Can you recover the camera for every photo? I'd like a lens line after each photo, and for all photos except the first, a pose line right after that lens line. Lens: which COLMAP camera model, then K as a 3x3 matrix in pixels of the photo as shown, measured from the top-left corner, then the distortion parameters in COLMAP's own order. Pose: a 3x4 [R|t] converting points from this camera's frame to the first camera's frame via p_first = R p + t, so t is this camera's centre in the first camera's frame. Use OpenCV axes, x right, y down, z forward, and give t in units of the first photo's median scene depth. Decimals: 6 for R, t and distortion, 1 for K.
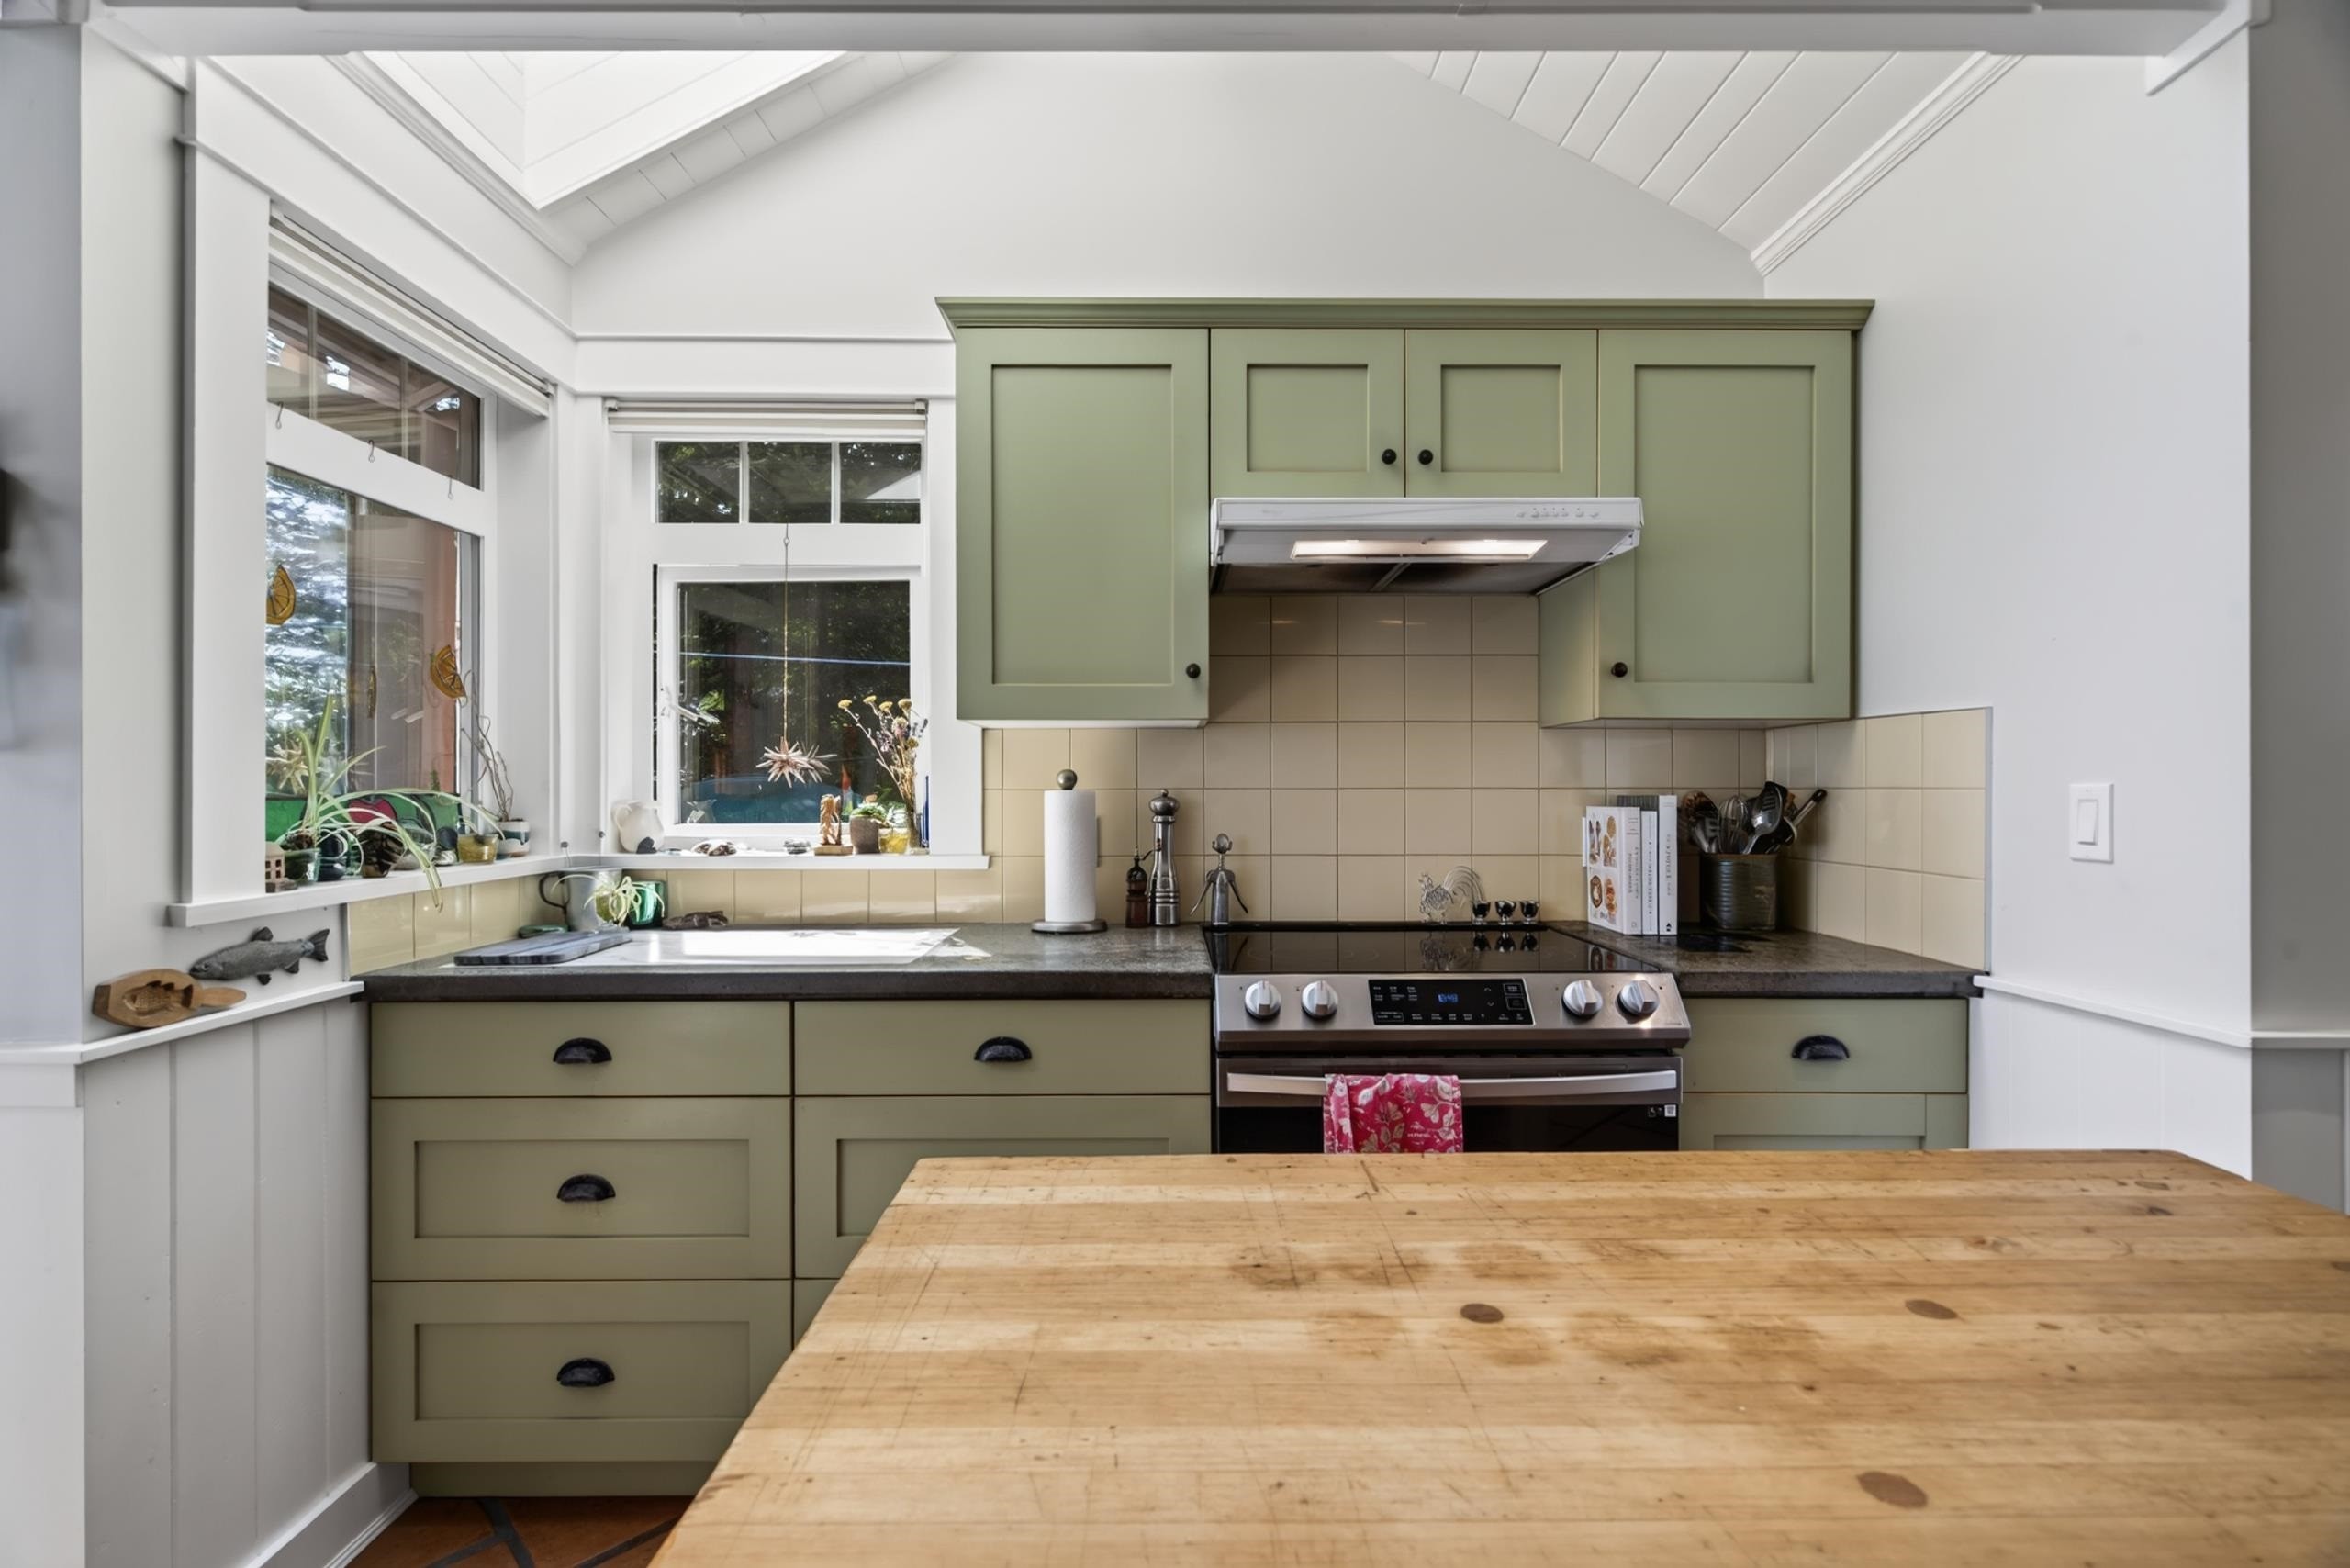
lens RADIAL K [[1053.2, 0, 1162.8], [0, 1053.2, 793.7], [0, 0, 1]] dist [0.000400, 0.000172]
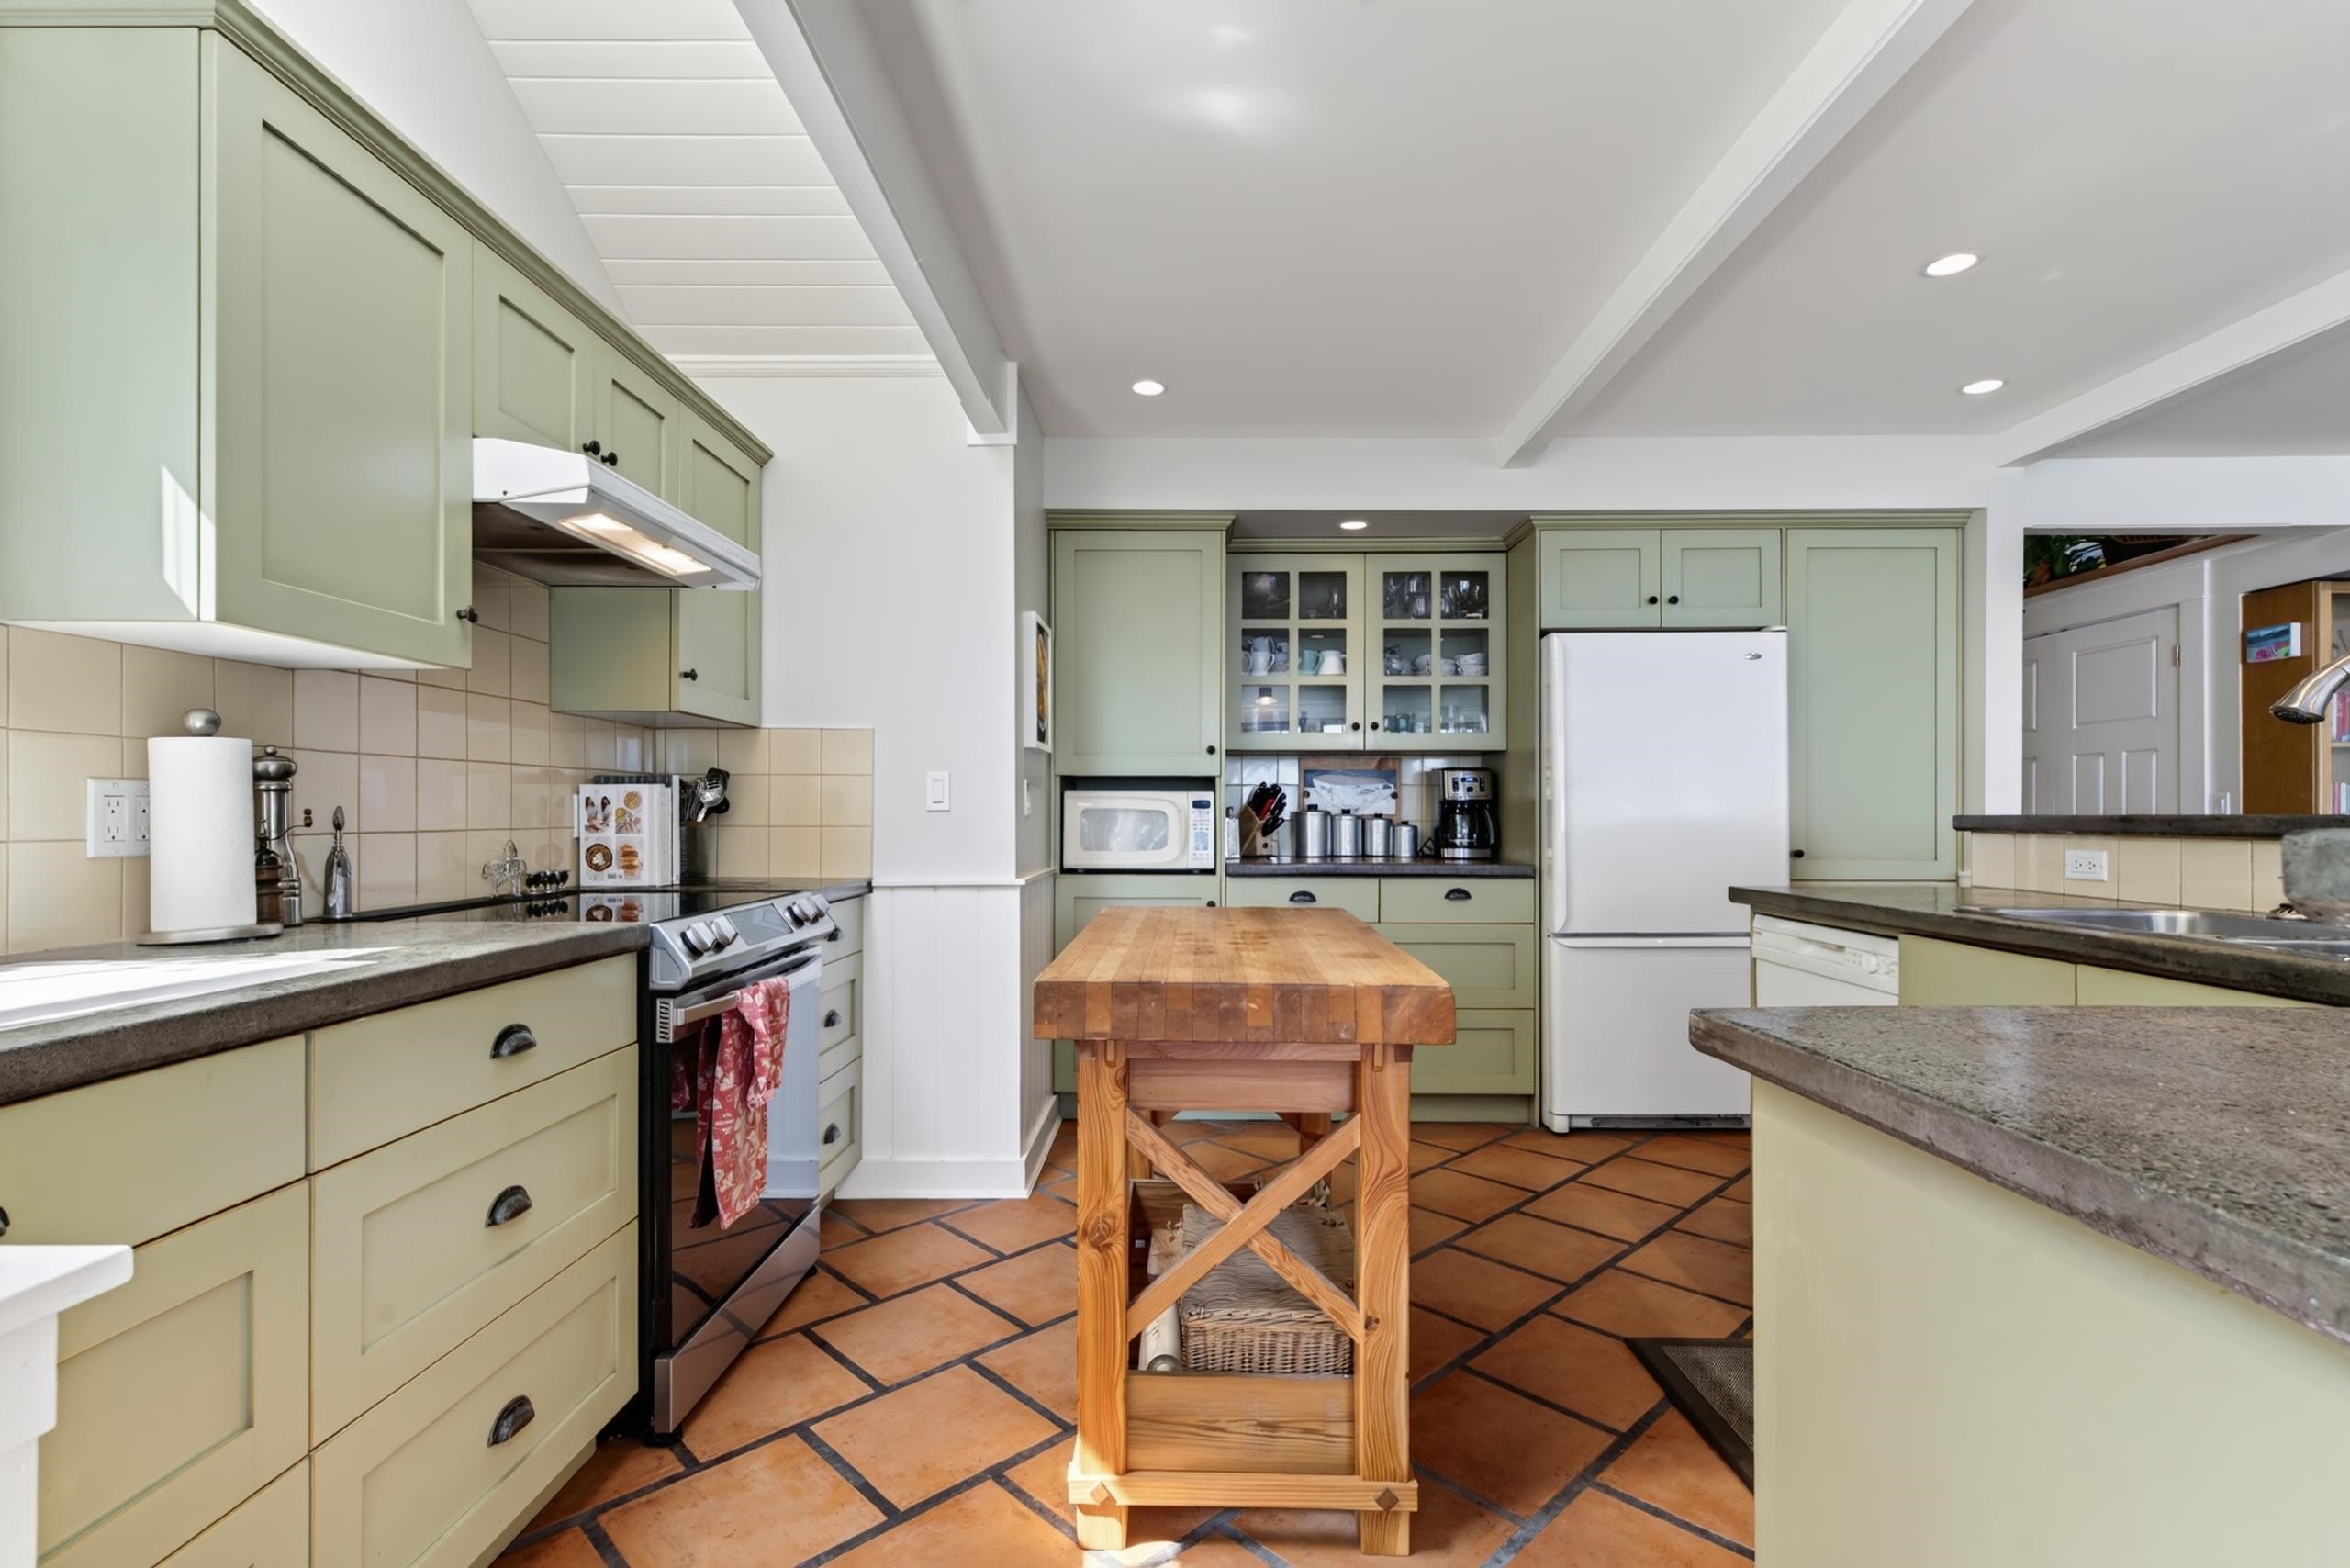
lens RADIAL K [[1093.4, 0, 1179.9], [0, 1093.4, 814.1], [0, 0, 1]] dist [0.000695, 0.000081]
pose [[0.018323, 0.001965, 0.999830, -0.870412], [0.002537, 0.999995, -0.002012, 0.055003], [-0.999829, 0.002574, 0.018318, 0.379318]]
